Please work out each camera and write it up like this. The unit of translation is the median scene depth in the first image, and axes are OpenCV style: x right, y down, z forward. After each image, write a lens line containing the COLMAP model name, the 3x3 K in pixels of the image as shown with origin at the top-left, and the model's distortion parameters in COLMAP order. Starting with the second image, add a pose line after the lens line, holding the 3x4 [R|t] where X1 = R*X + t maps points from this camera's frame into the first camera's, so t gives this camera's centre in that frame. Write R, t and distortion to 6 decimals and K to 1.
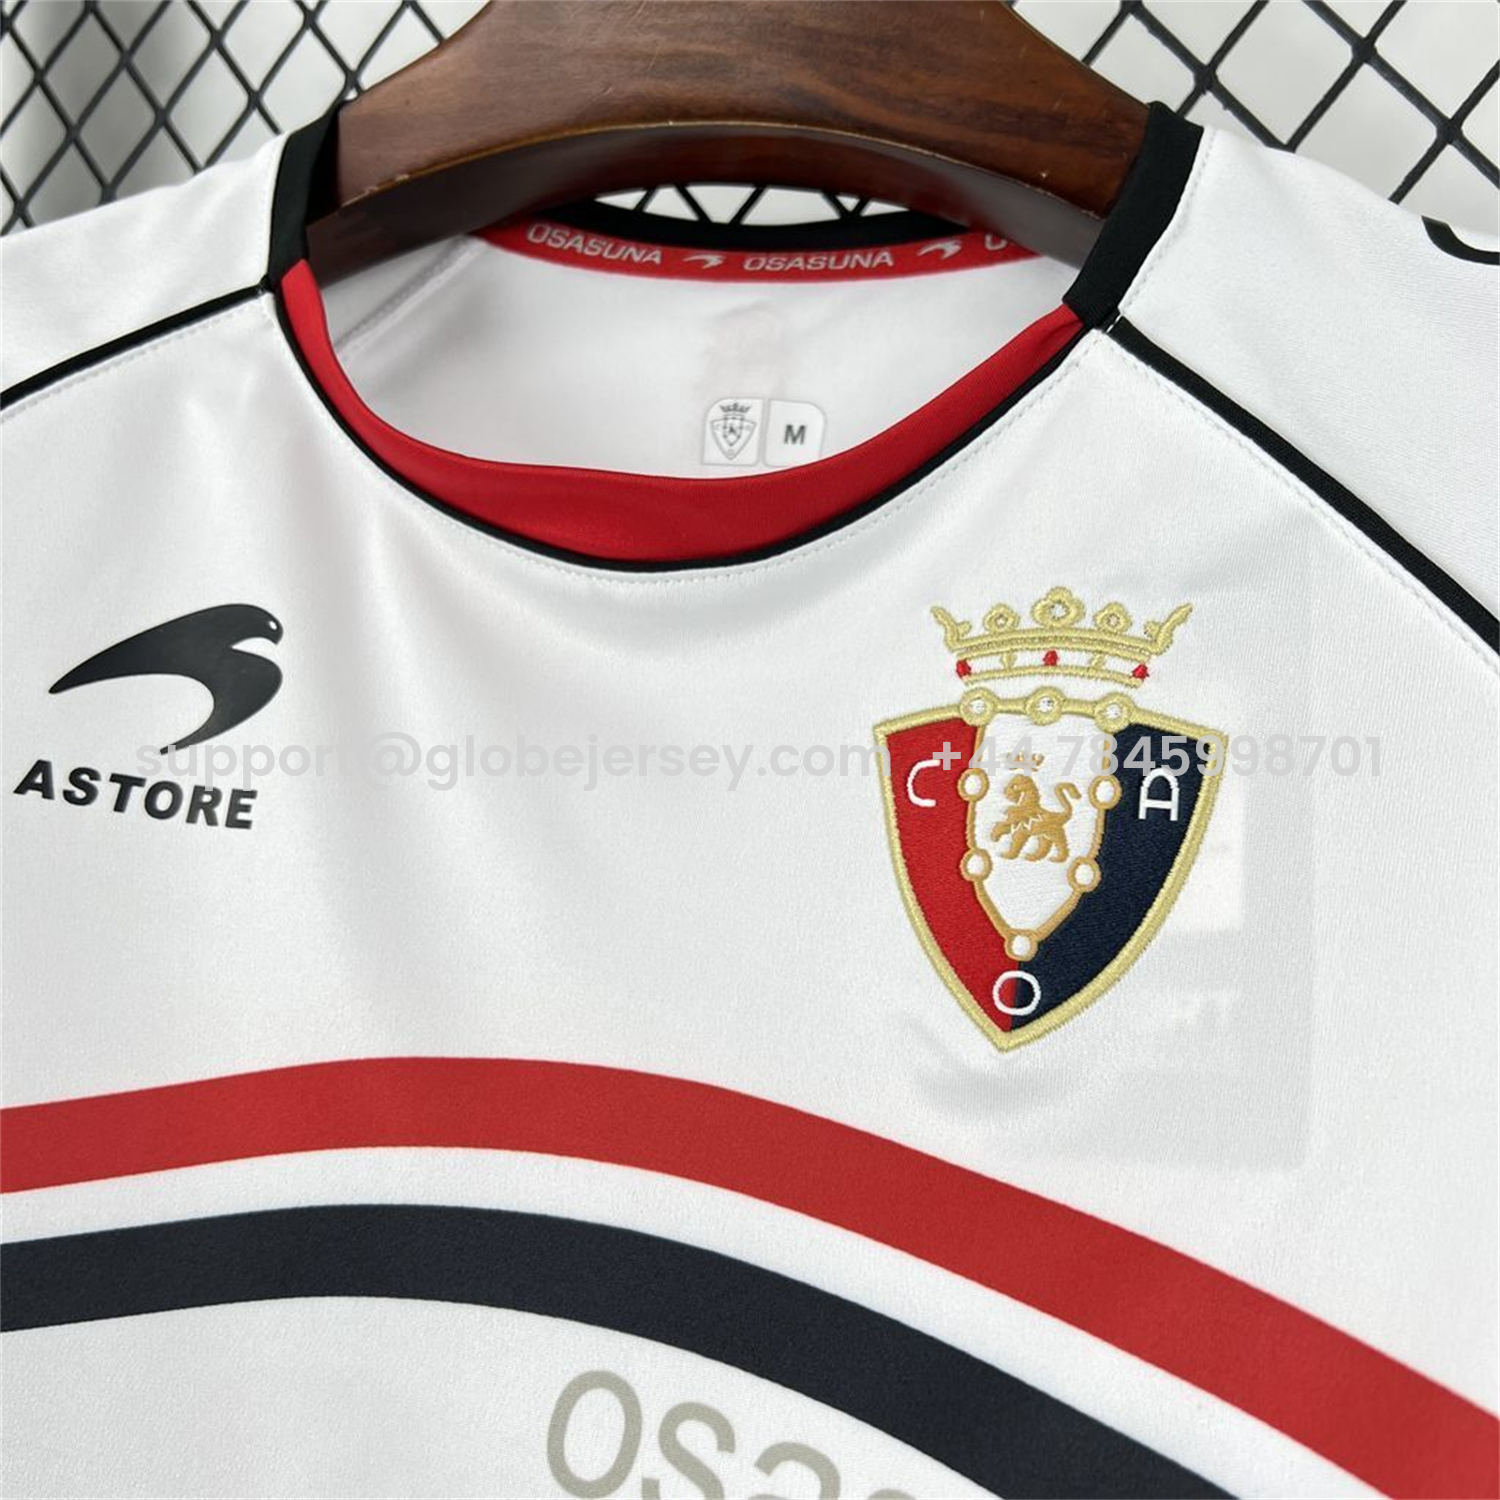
lens RADIAL K [[1654.8, 0, 746.3], [0, 1654.8, 755.1], [0, 0, 1]] dist [0.159521, -0.240764]
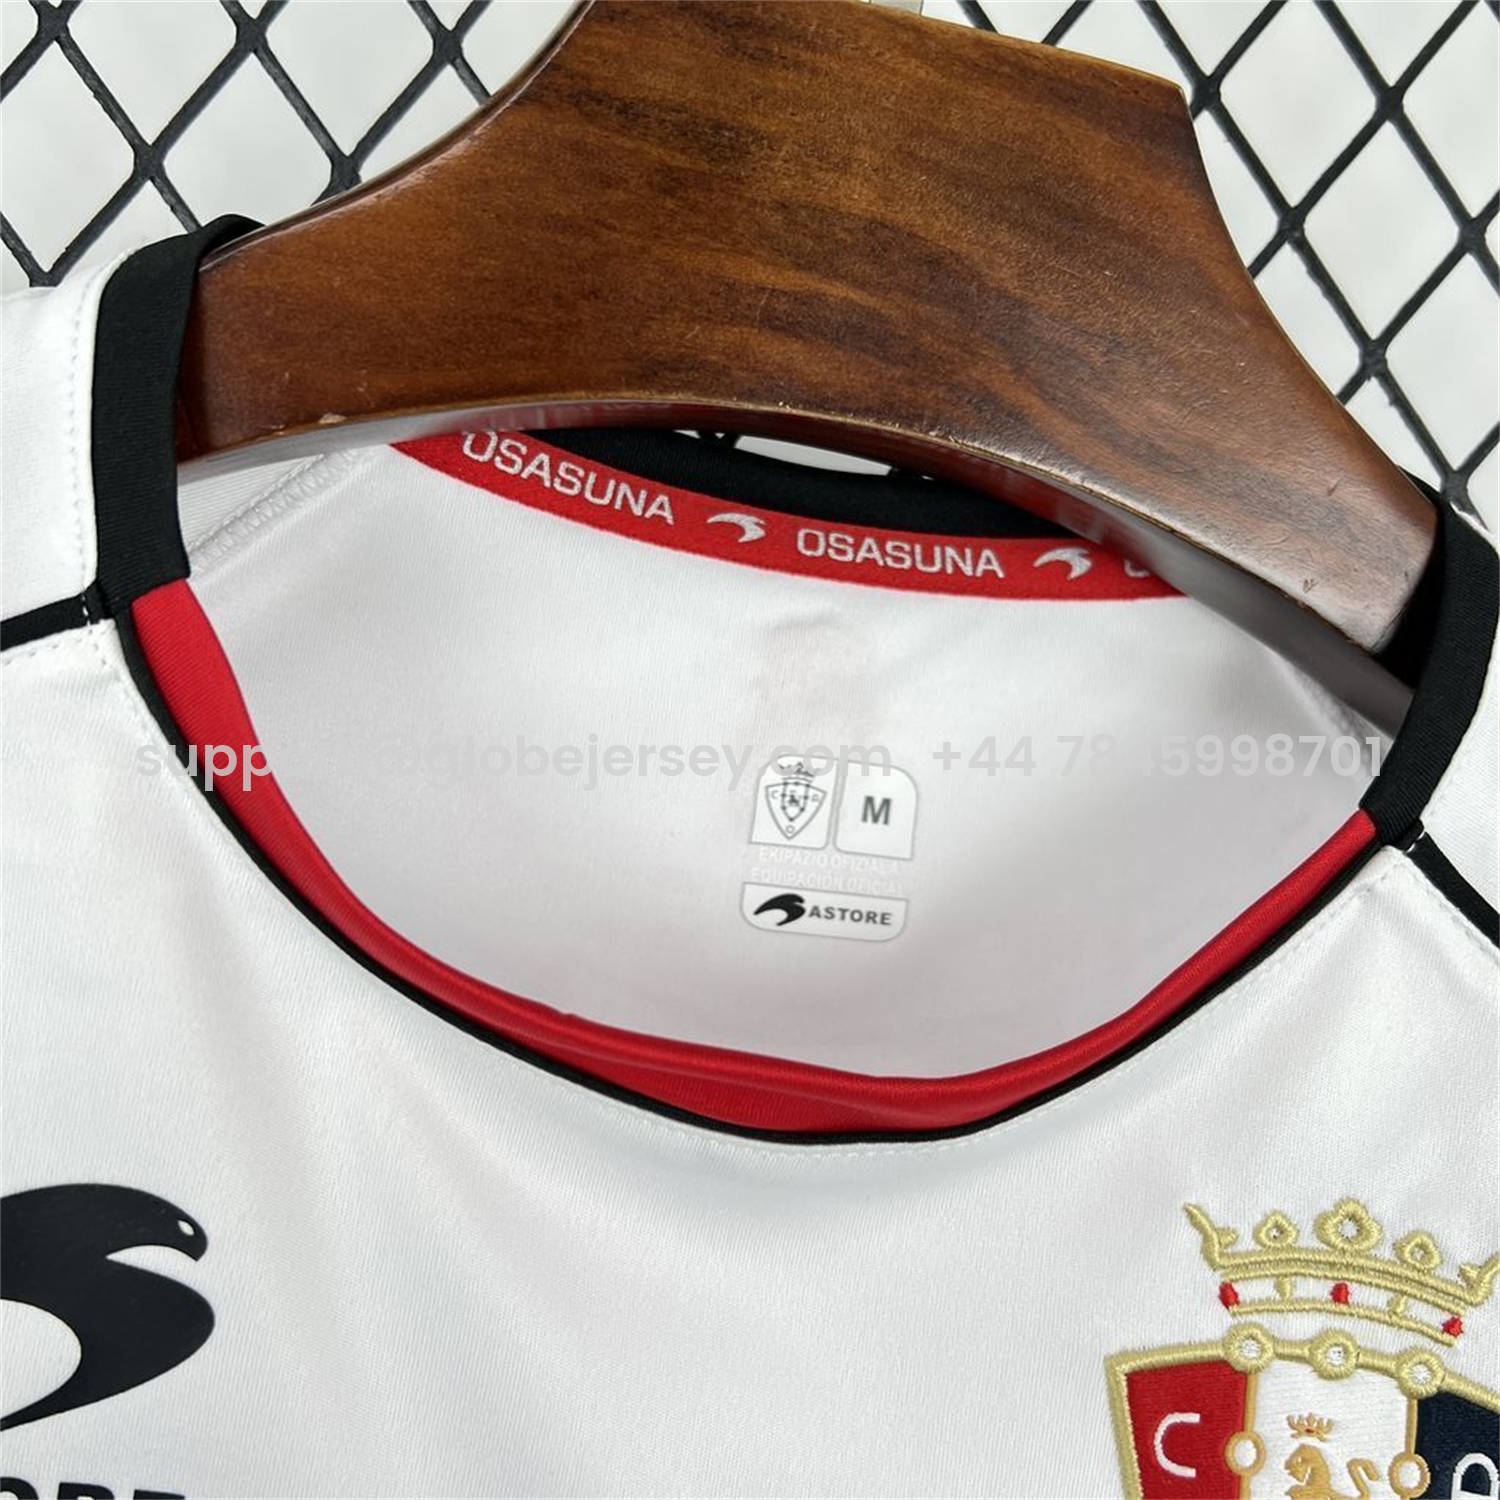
lens RADIAL K [[1654.8, 0, 746.3], [0, 1654.8, 755.1], [0, 0, 1]] dist [0.159521, -0.240764]
pose [[0.900580, -0.035201, 0.433263, -0.342949], [-0.085326, 0.963010, 0.255599, -0.401951], [-0.426234, -0.267156, 0.864264, 0.397565]]
